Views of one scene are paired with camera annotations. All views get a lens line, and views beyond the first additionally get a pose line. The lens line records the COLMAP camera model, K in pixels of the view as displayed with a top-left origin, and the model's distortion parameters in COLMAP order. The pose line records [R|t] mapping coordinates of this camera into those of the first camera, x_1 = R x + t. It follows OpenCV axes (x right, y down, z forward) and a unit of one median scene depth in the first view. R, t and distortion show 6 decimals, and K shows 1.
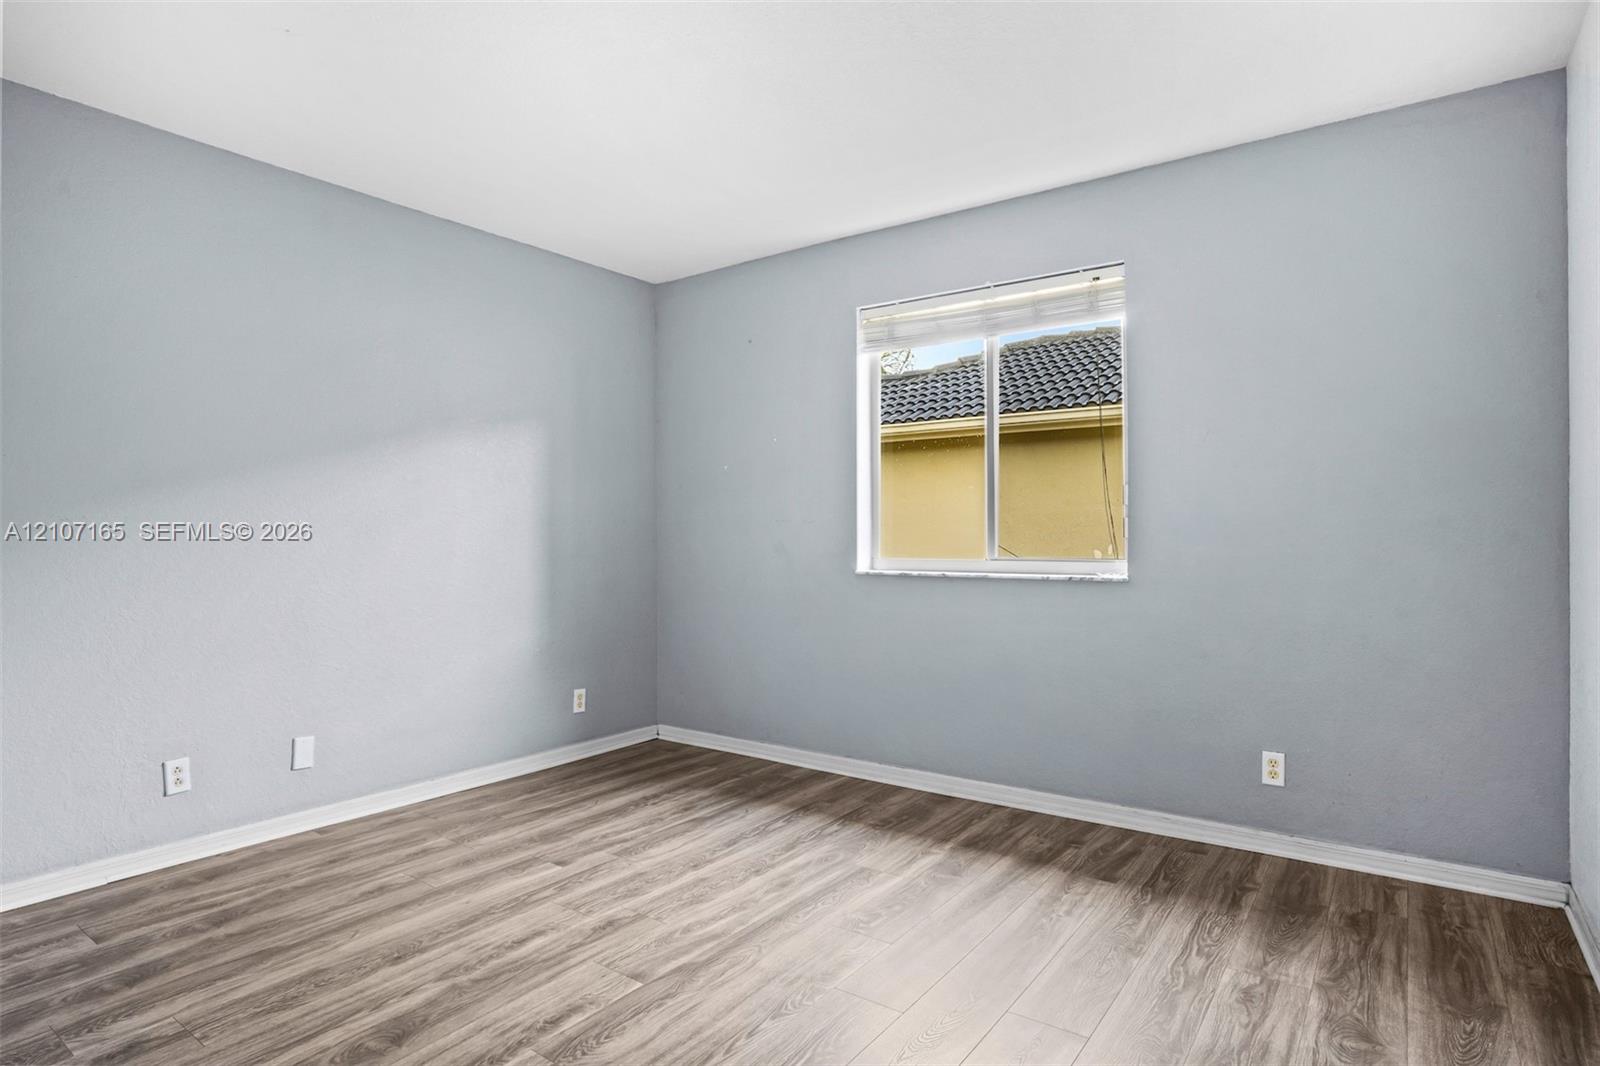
lens RADIAL K [[864.0, 0, 800.0], [0, 864.0, 533.0], [0, 0, 1]] dist [-0.003298, 0.000382]
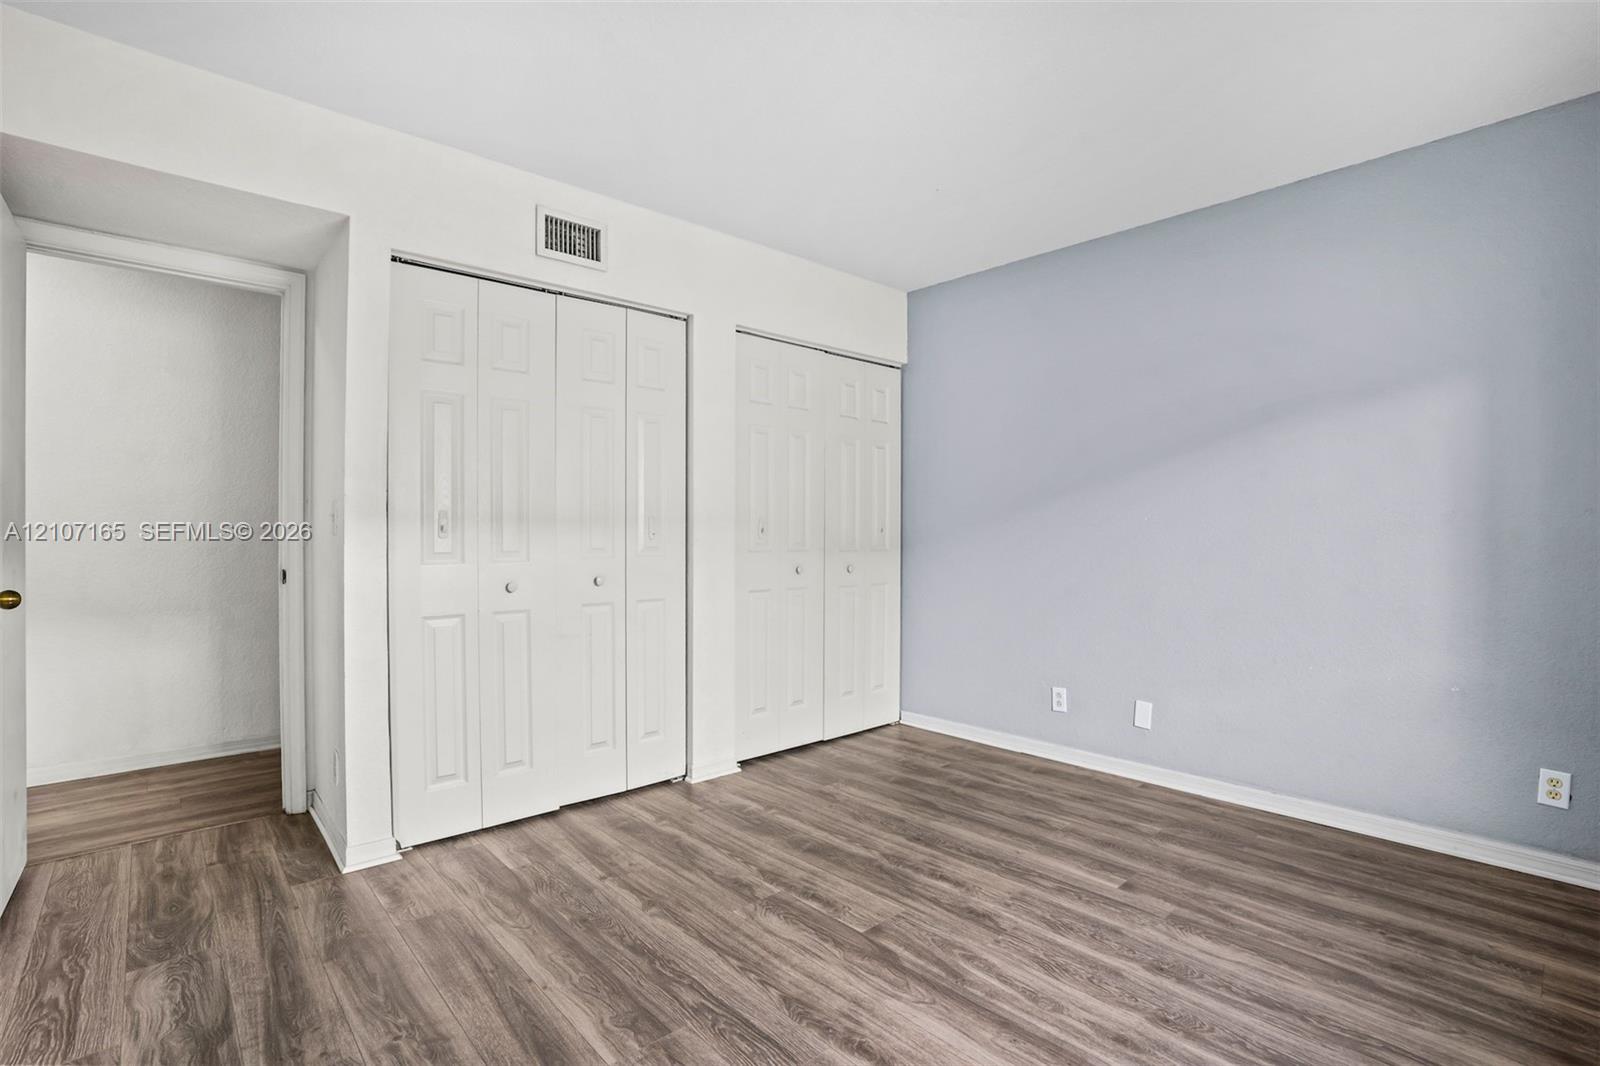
lens RADIAL K [[764.5, 0, 800.0], [0, 764.5, 533.0], [0, 0, 1]] dist [-0.075504, 0.030287]
pose [[-0.212967, 0.001528, -0.977058, 0.588202], [0.000966, 0.999999, 0.001354, 0.005179], [0.977059, -0.000655, -0.212968, 0.853403]]
